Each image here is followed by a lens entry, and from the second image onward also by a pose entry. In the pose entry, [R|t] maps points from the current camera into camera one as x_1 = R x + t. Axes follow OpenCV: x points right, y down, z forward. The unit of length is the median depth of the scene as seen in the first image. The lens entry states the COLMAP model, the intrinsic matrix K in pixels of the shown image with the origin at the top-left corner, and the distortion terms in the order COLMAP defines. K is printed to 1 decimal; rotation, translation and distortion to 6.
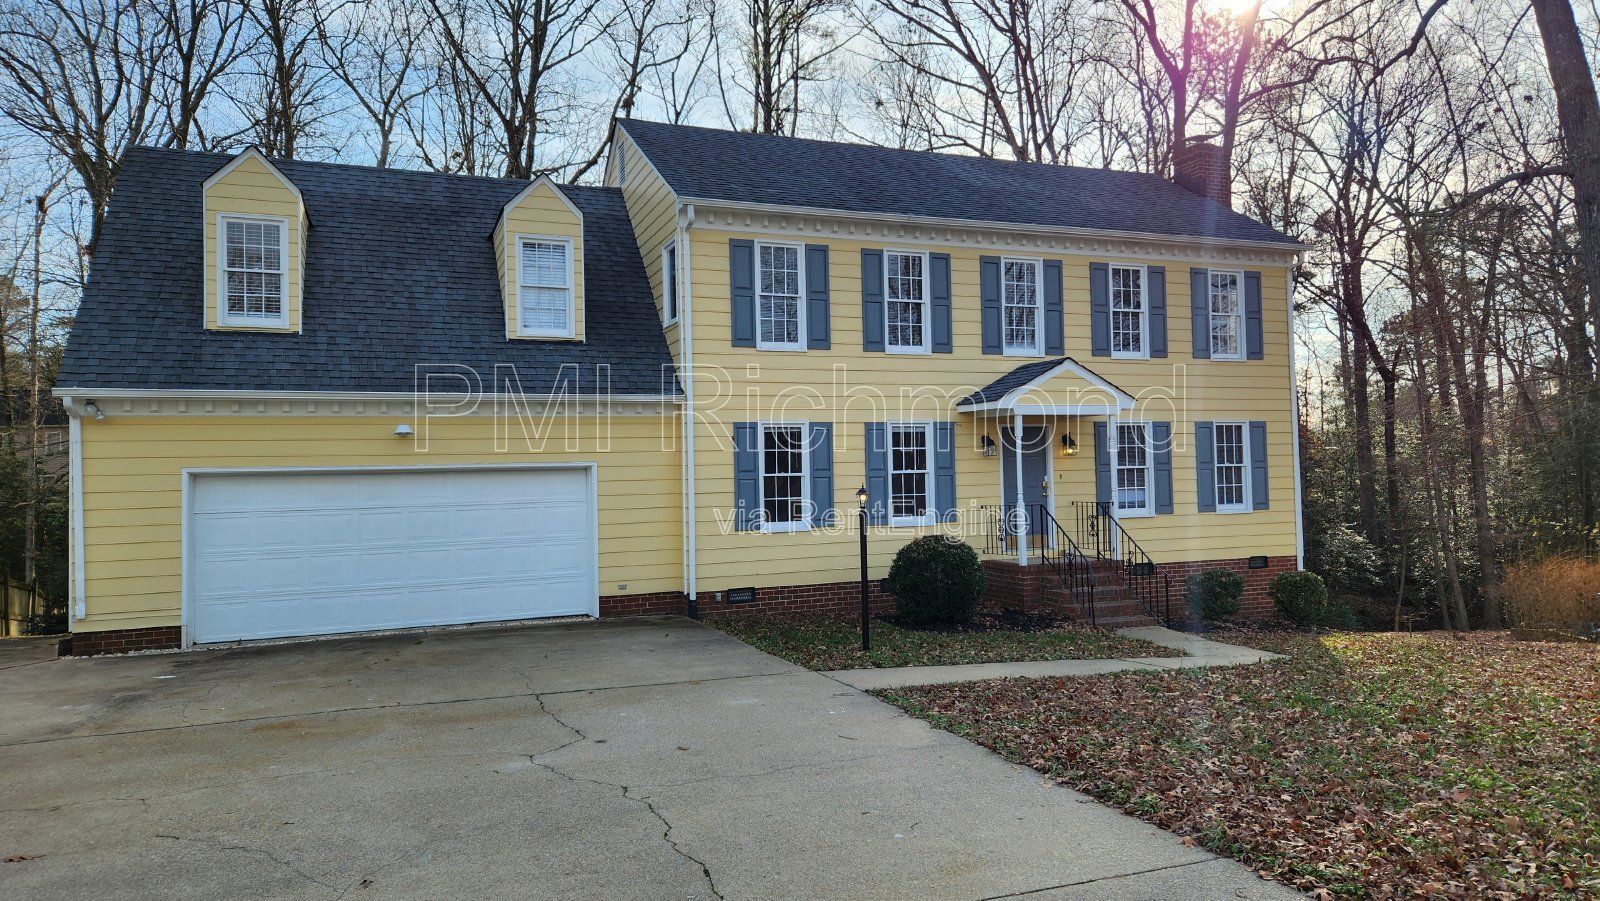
lens RADIAL K [[636.6, 0, 798.4], [0, 636.6, 505.6], [0, 0, 1]] dist [0.021148, 0.000084]
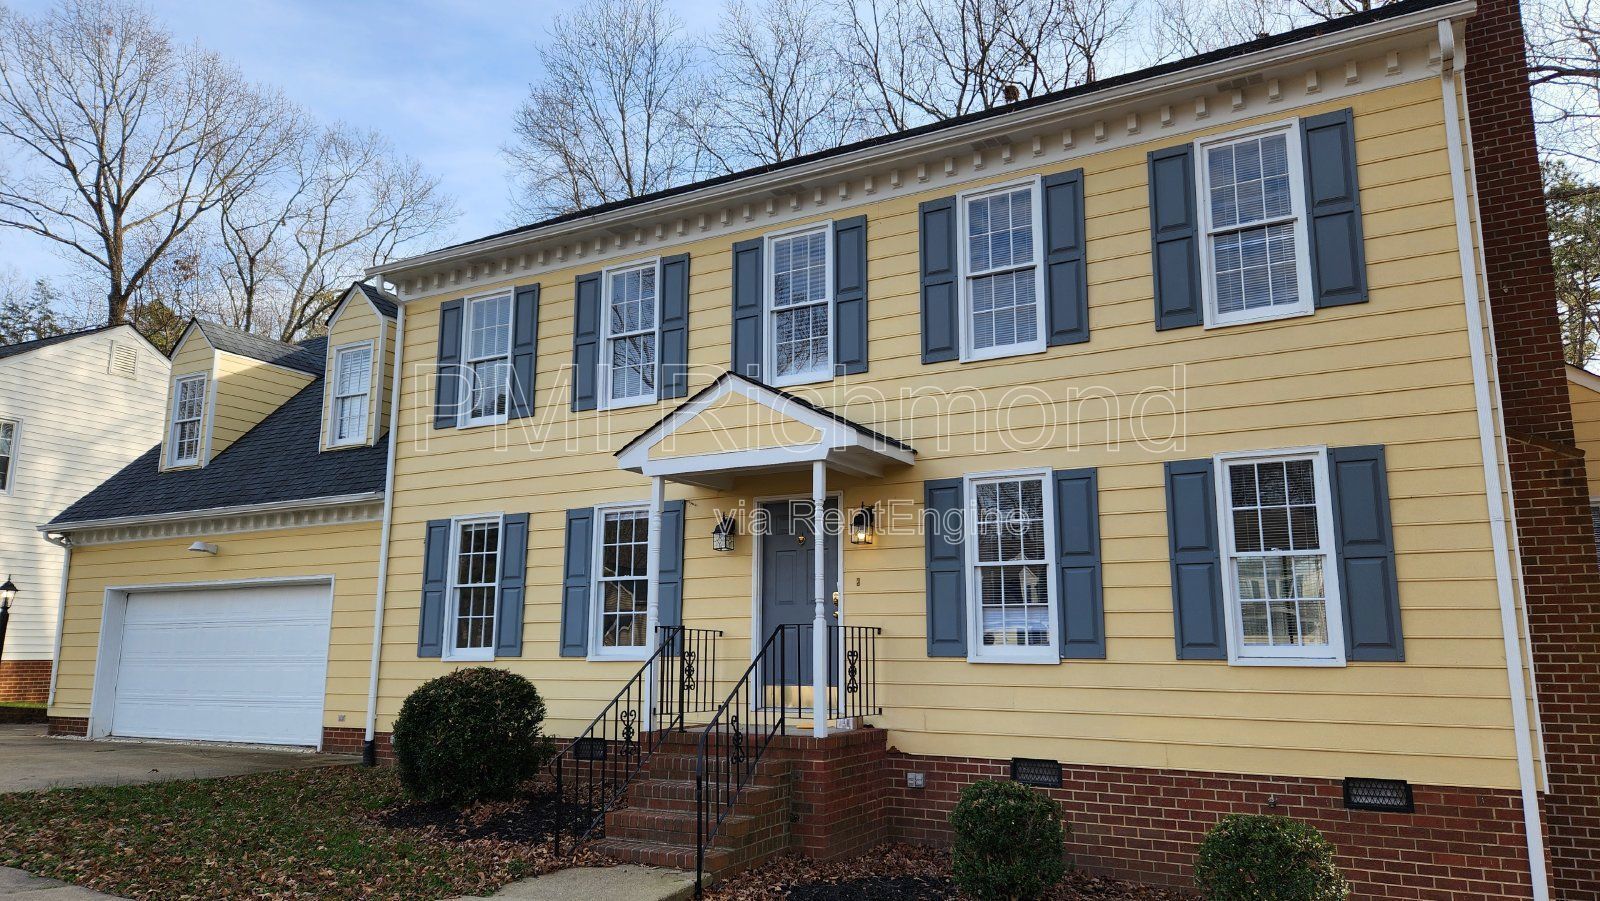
lens RADIAL K [[1089.3, 0, 799.7], [0, 1089.3, 446.5], [0, 0, 1]] dist [0.031201, -0.001430]
pose [[0.731679, -0.087505, -0.676010, 1.006873], [-0.008008, 0.990554, -0.136887, -0.032150], [0.681603, 0.105571, 0.724067, 0.249914]]
